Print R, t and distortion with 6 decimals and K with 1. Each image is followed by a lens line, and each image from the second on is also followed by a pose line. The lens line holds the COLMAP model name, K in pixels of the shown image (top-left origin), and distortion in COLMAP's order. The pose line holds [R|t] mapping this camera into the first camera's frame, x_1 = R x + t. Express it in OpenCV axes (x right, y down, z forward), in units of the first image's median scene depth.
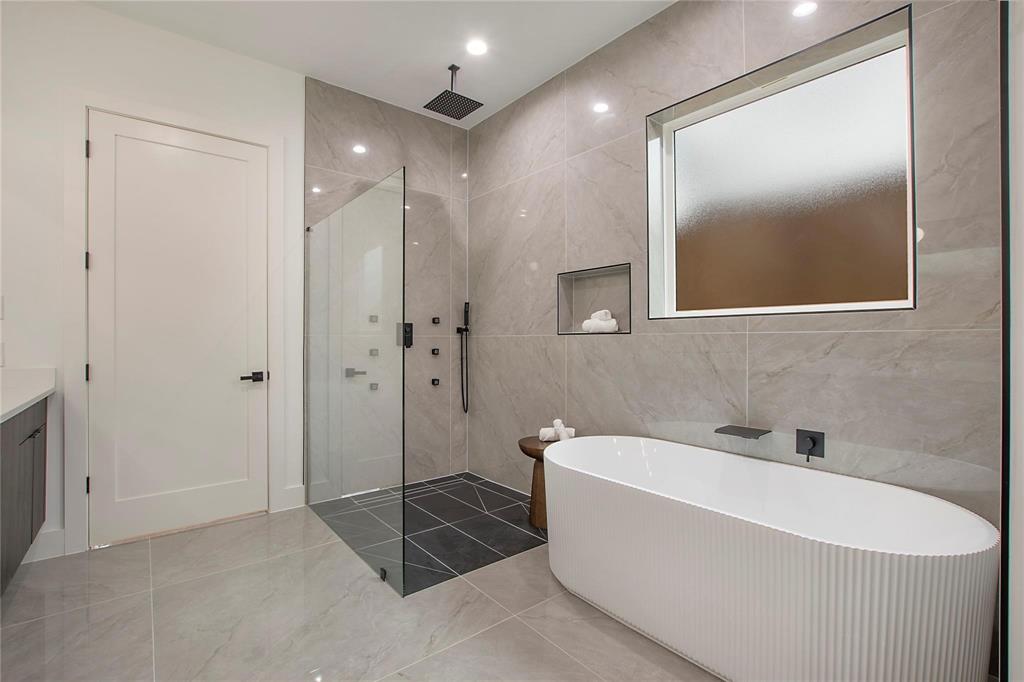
lens RADIAL K [[458.7, 0, 507.9], [0, 458.7, 339.8], [0, 0, 1]] dist [-0.032084, 0.004254]
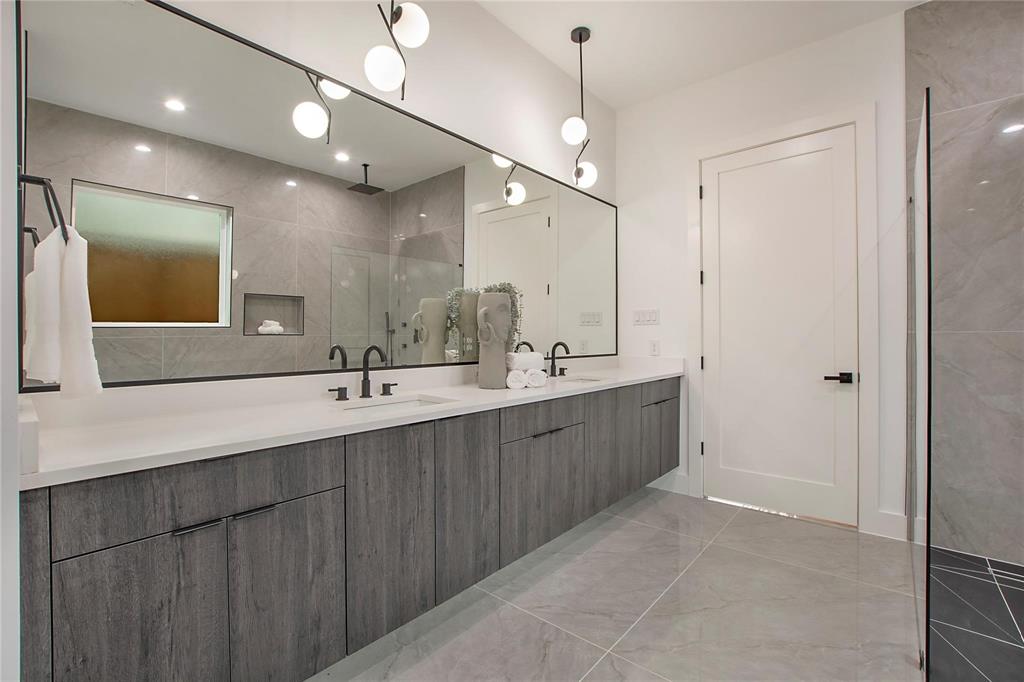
lens RADIAL K [[458.7, 0, 518.6], [0, 458.7, 343.3], [0, 0, 1]] dist [-0.032084, 0.004254]
pose [[0.174212, 0.011602, -0.984640, 0.231882], [0.001581, 0.999926, 0.012062, -0.000825], [0.984707, -0.003658, 0.174180, 0.188630]]
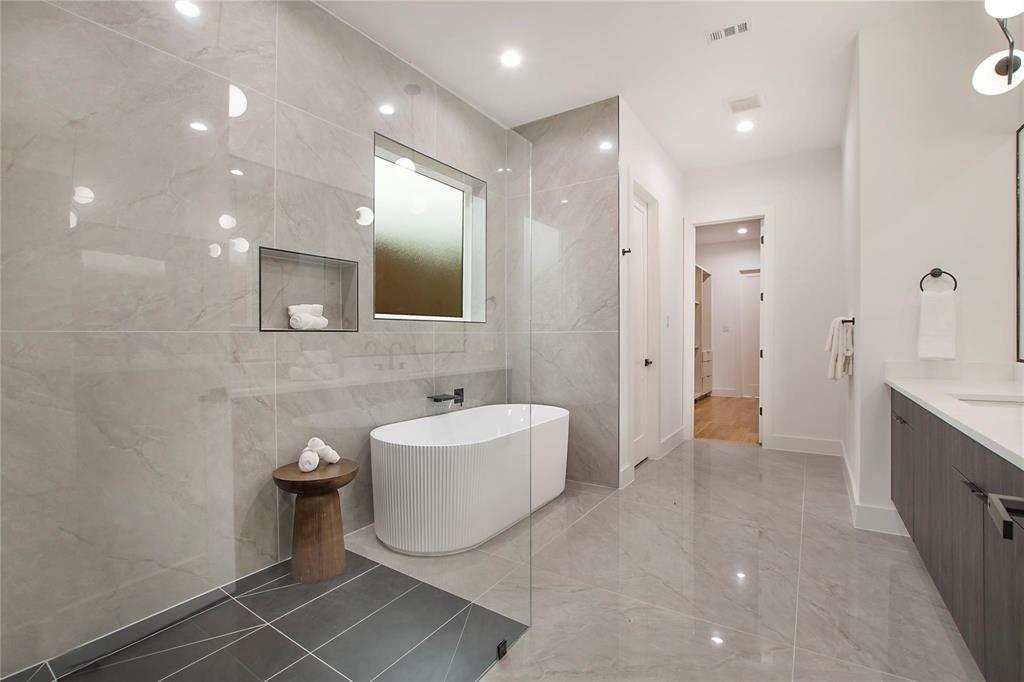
lens RADIAL K [[458.7, 0, 504.6], [0, 458.7, 344.8], [0, 0, 1]] dist [-0.032084, 0.004254]
pose [[-0.281478, -0.012495, 0.959486, -0.737307], [0.006538, 0.999867, 0.014939, 0.002073], [-0.959545, 0.010478, -0.281359, 0.900325]]
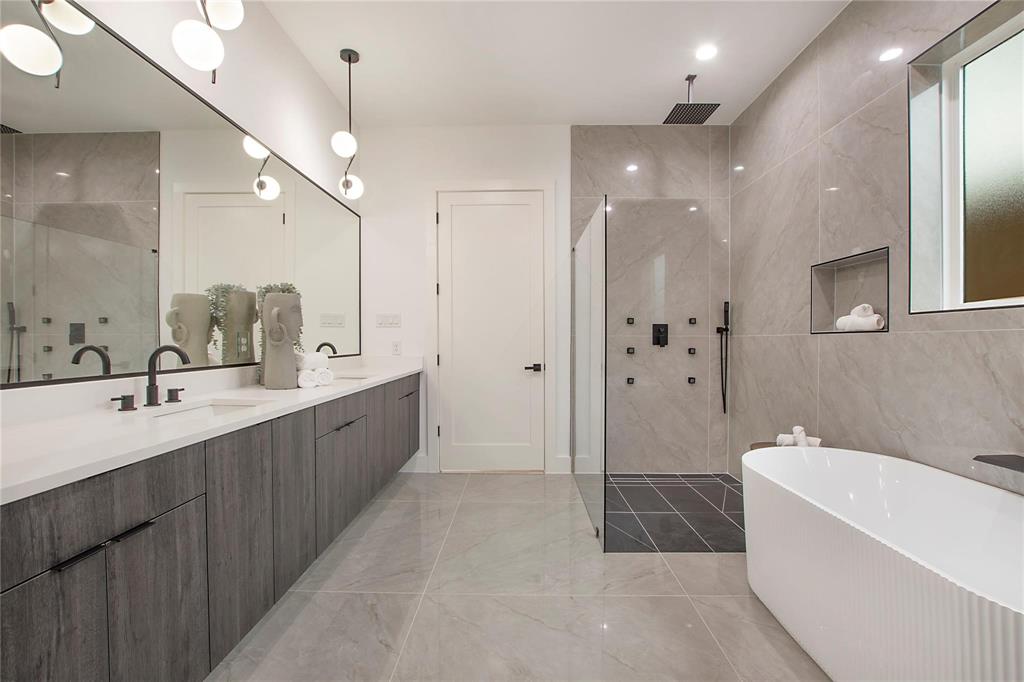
lens RADIAL K [[458.7, 0, 519.5], [0, 458.7, 342.3], [0, 0, 1]] dist [-0.032084, 0.004254]
pose [[0.768493, 0.004498, -0.639842, 0.257045], [-0.001471, 0.999985, 0.005263, 0.001670], [0.639856, -0.003103, 0.768488, -0.050268]]
